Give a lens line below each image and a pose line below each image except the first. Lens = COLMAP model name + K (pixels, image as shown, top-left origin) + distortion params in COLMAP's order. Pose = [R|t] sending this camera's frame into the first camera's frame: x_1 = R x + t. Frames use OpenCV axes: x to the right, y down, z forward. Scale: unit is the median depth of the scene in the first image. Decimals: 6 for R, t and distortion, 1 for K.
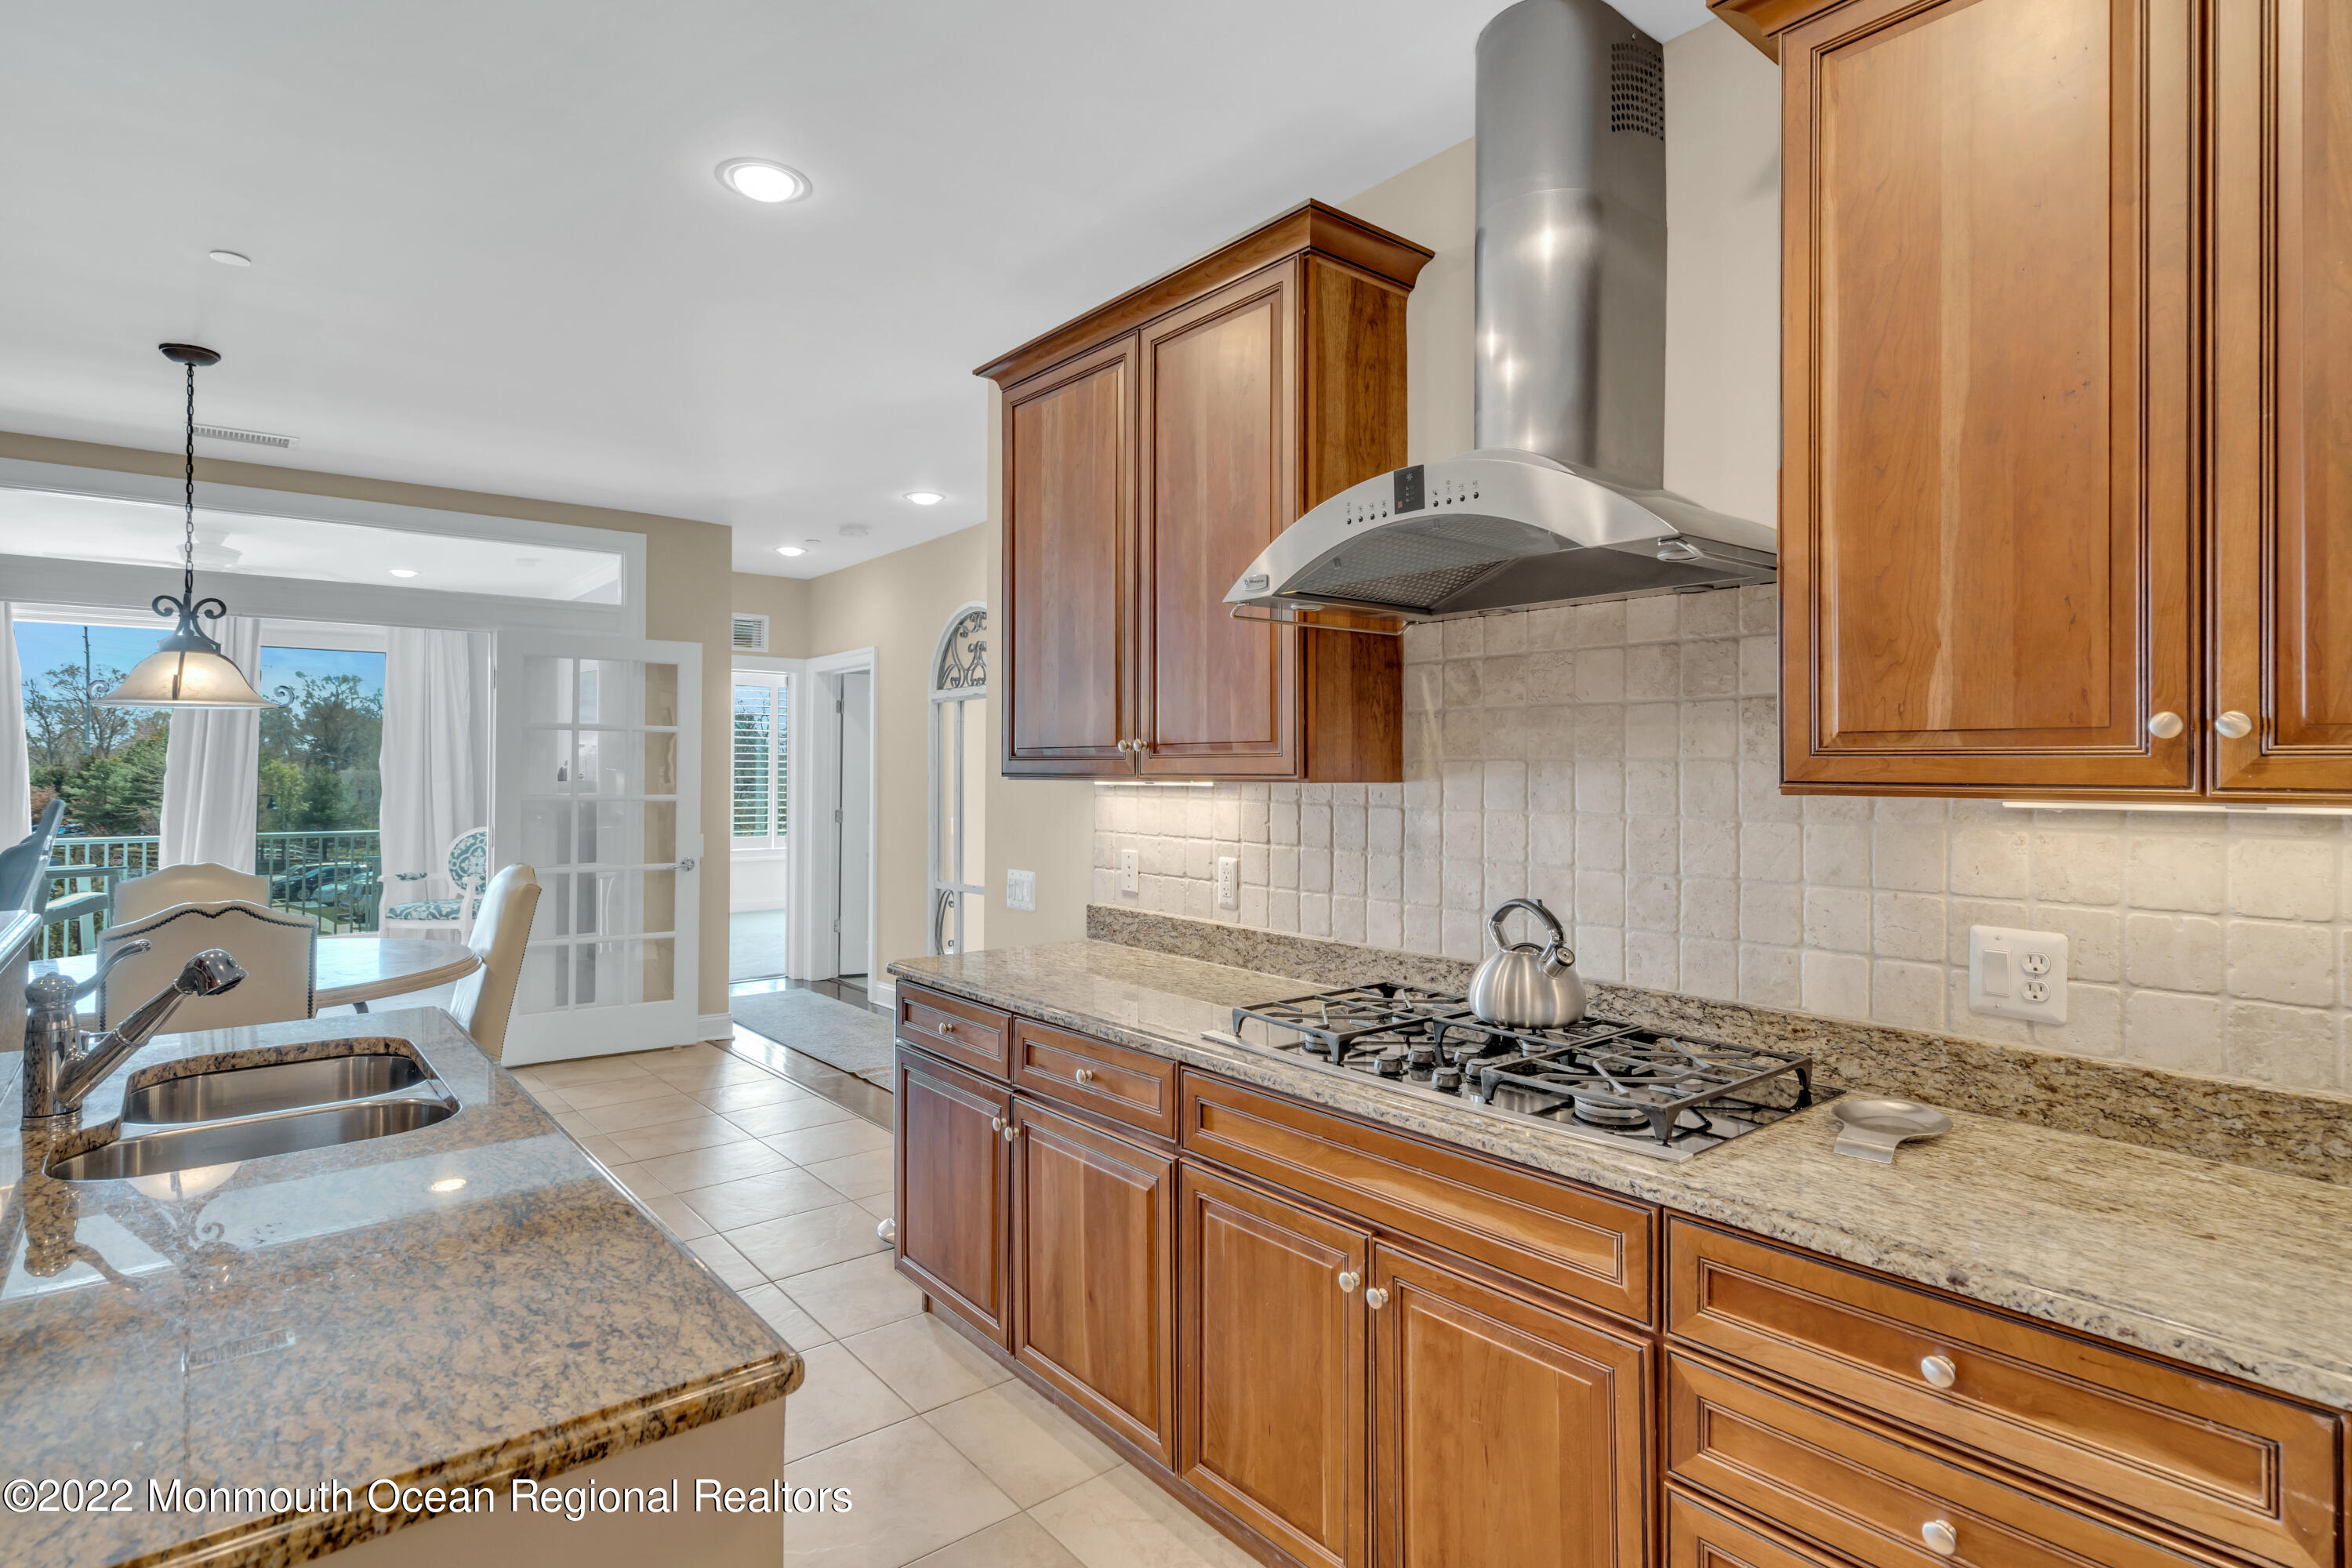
lens RADIAL K [[1204.3, 0, 1175.1], [0, 1204.3, 761.2], [0, 0, 1]] dist [0.000762, 0.001093]
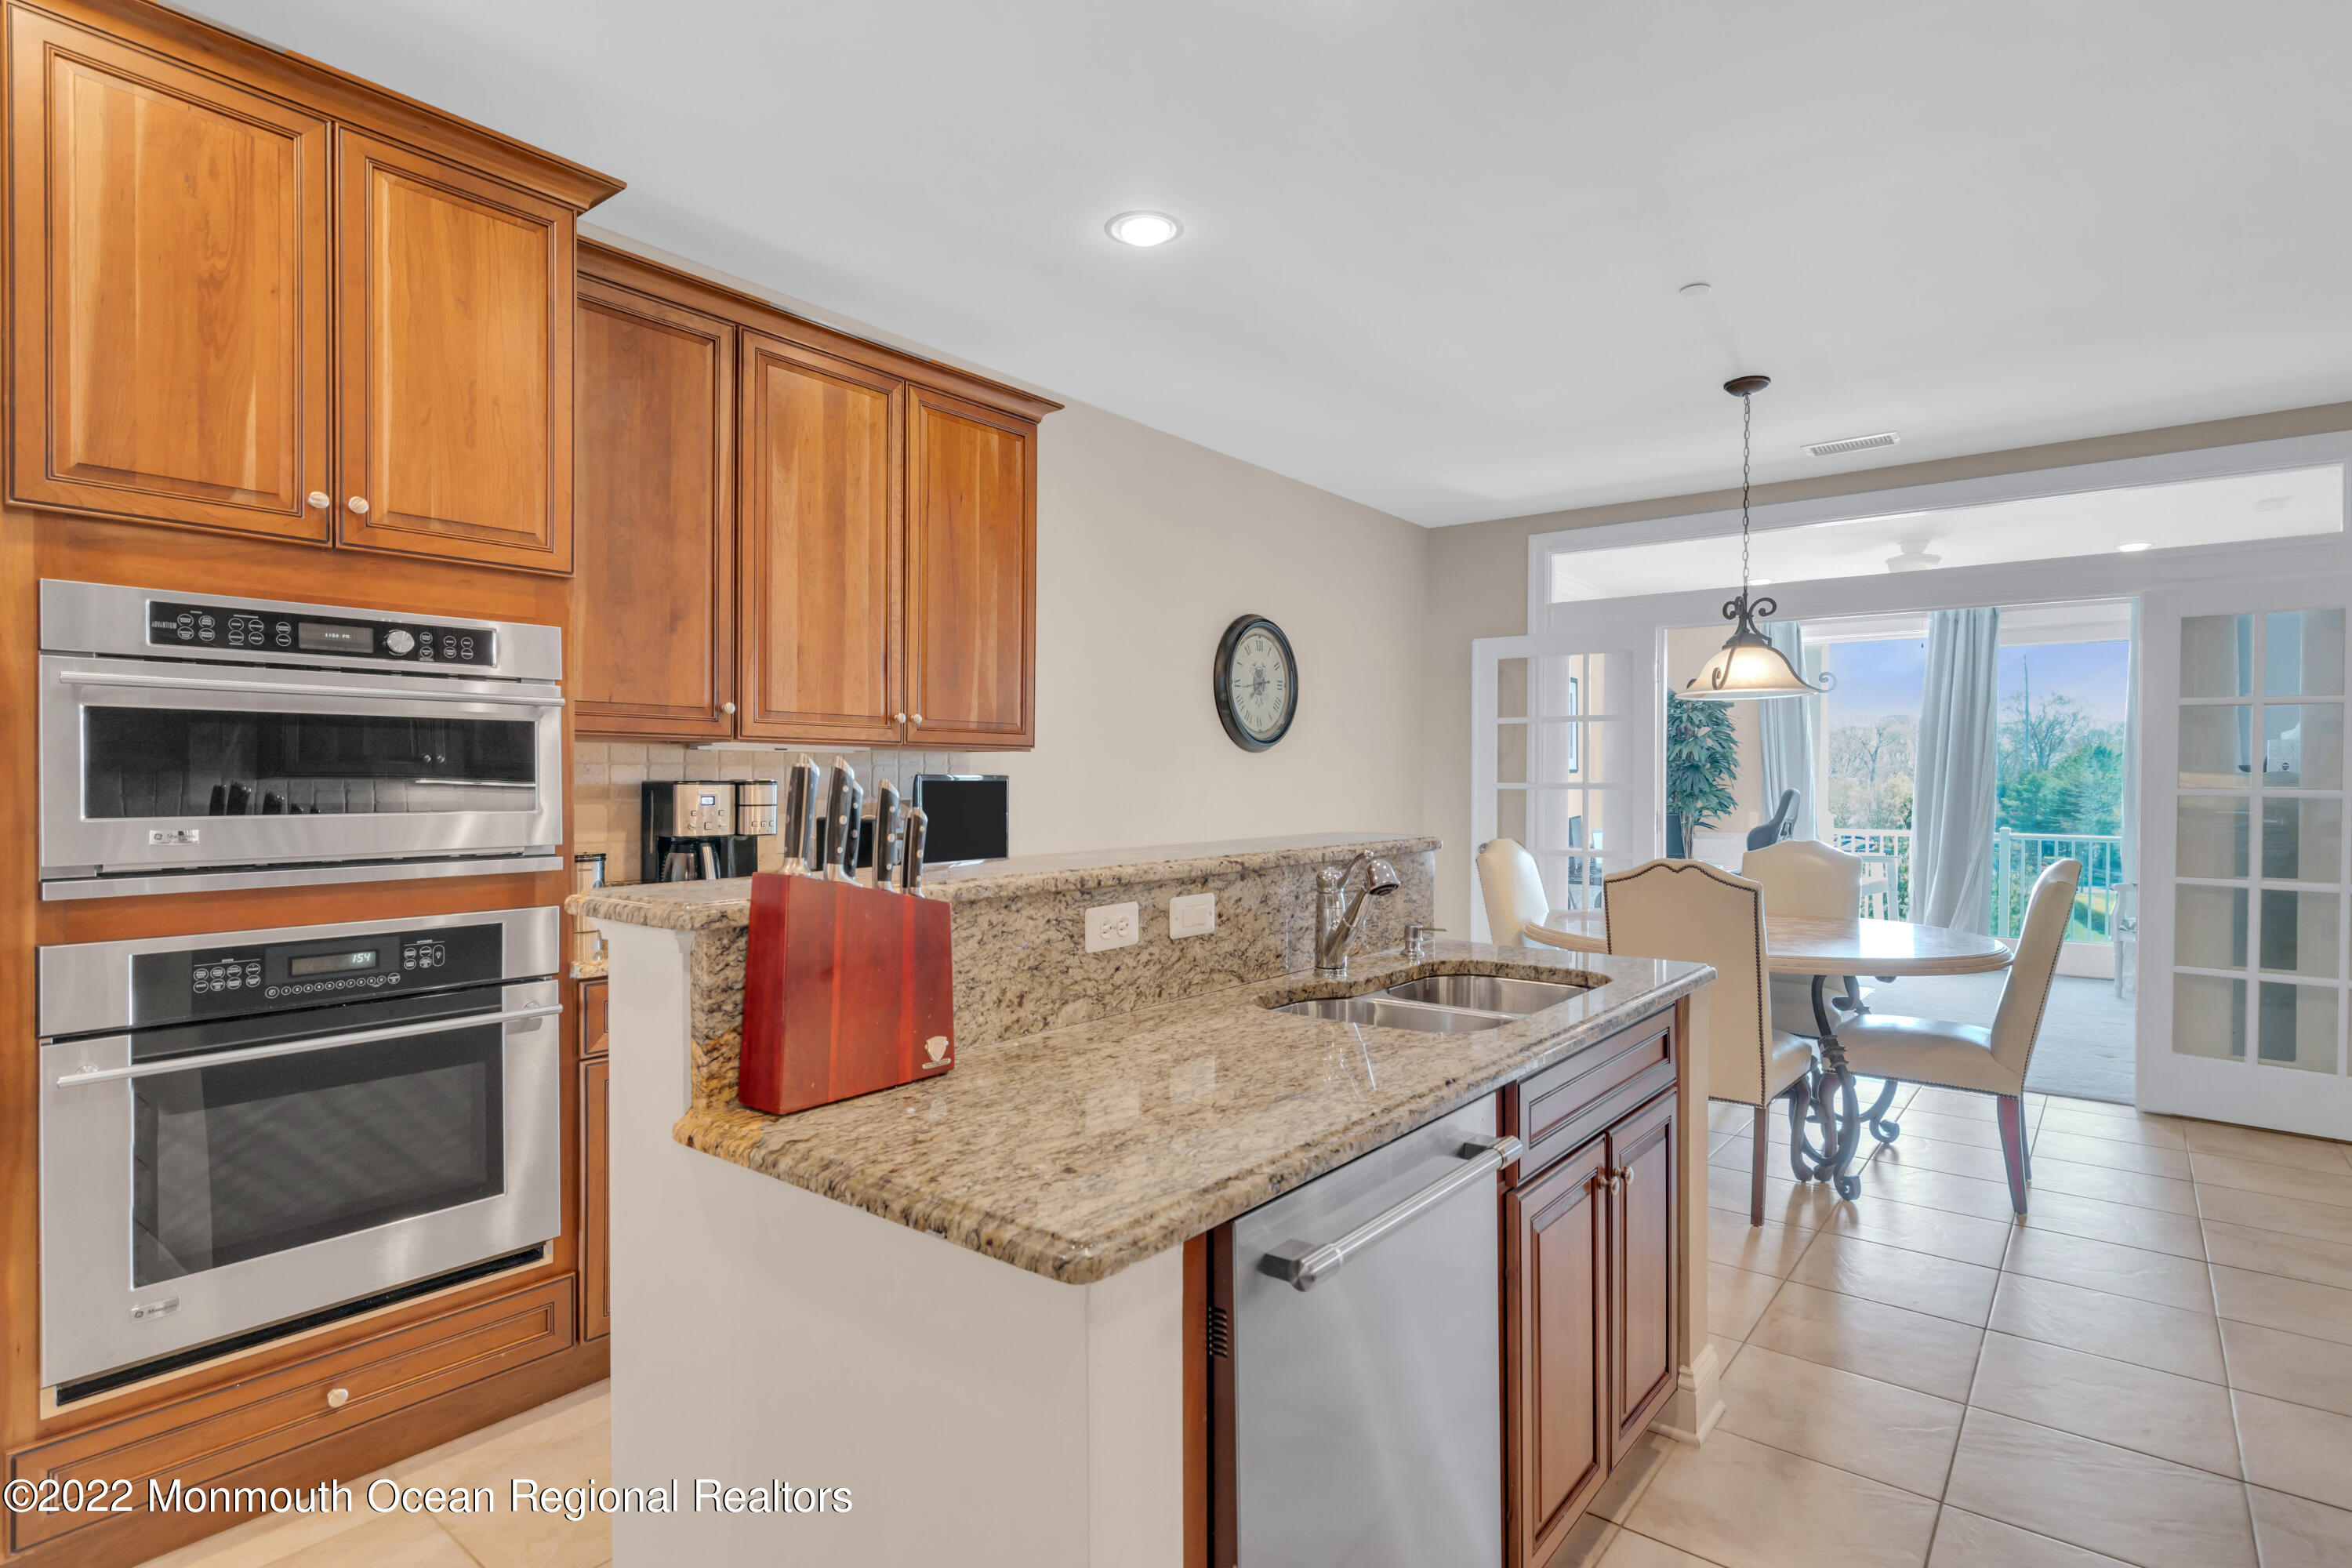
lens RADIAL K [[1193.6, 0, 1178.9], [0, 1193.6, 790.5], [0, 0, 1]] dist [0.003198, 0.000881]
pose [[0.212114, 0.009709, -0.977197, 0.241314], [0.001076, 0.999948, 0.010168, 0.044360], [0.977244, -0.003208, 0.212092, 0.333919]]
